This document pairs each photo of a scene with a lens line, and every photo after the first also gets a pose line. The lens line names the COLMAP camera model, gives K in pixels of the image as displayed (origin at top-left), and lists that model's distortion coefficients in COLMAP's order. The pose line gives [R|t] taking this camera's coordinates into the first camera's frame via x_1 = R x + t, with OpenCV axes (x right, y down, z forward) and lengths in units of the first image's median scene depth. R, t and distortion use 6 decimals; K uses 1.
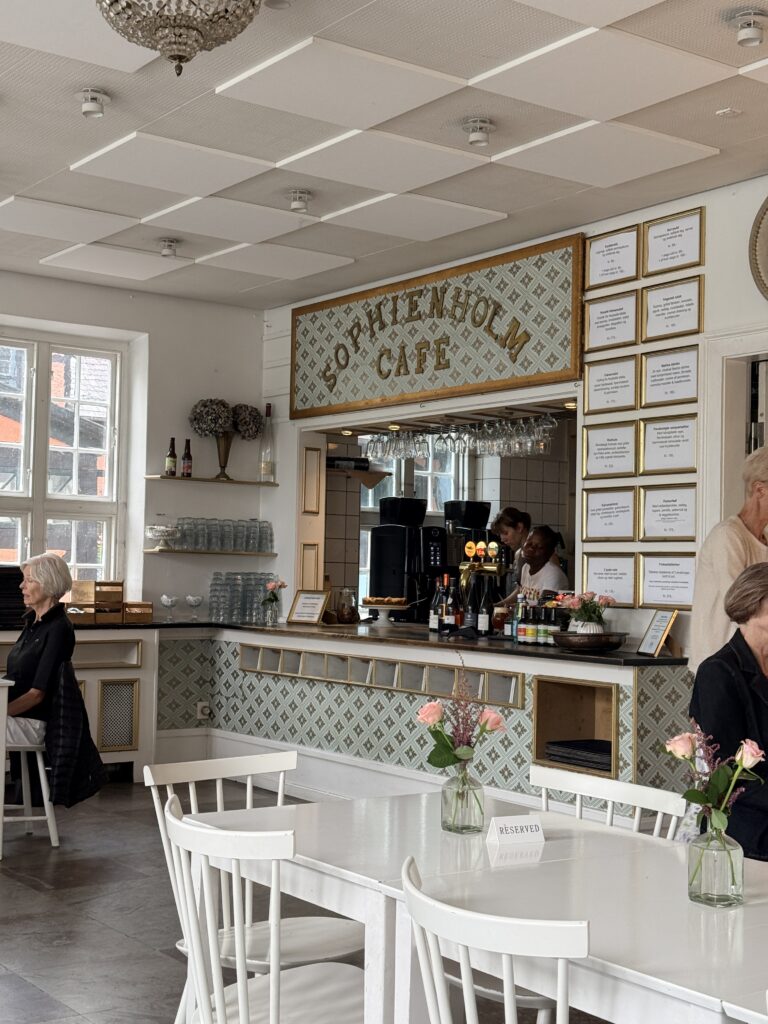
lens RADIAL K [[1403.8, 0, 391.6], [0, 1403.8, 515.1], [0, 0, 1]] dist [0.084064, 0.000000]
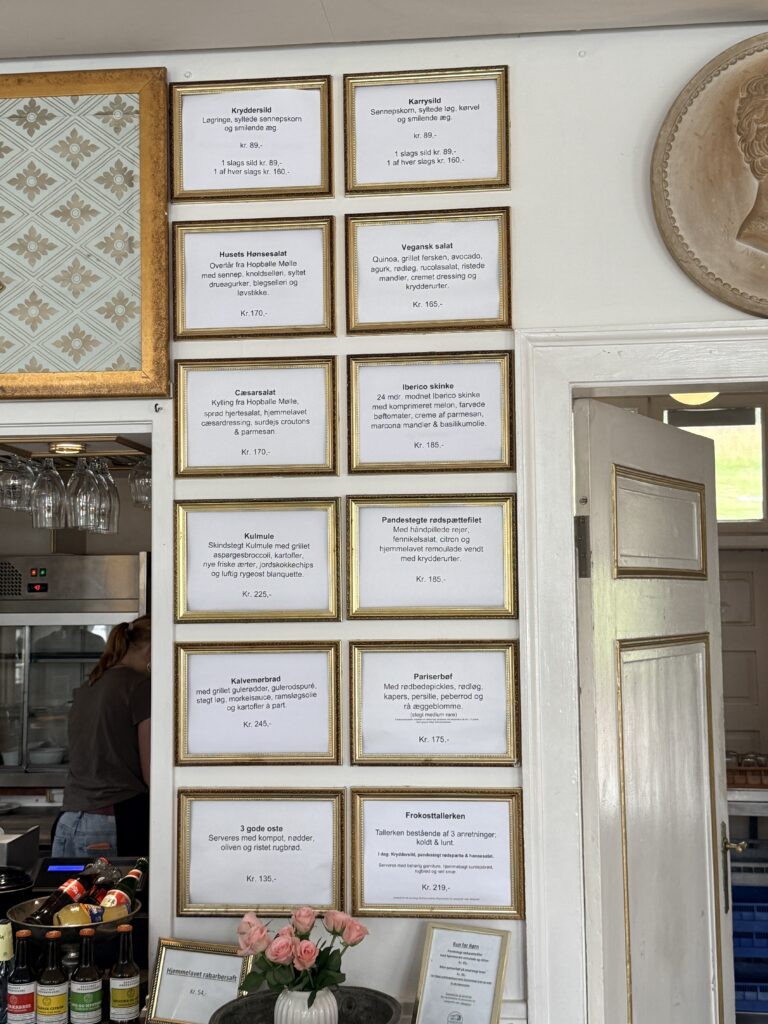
lens RADIAL K [[1359.6, 0, 383.4], [0, 1359.6, 516.2], [0, 0, 1]] dist [0.130042, 0.000000]
pose [[0.667437, 0.031189, 0.744013, -0.137976], [-0.009579, 0.999399, -0.033301, -0.043858], [-0.744605, 0.015100, 0.667335, 0.648140]]
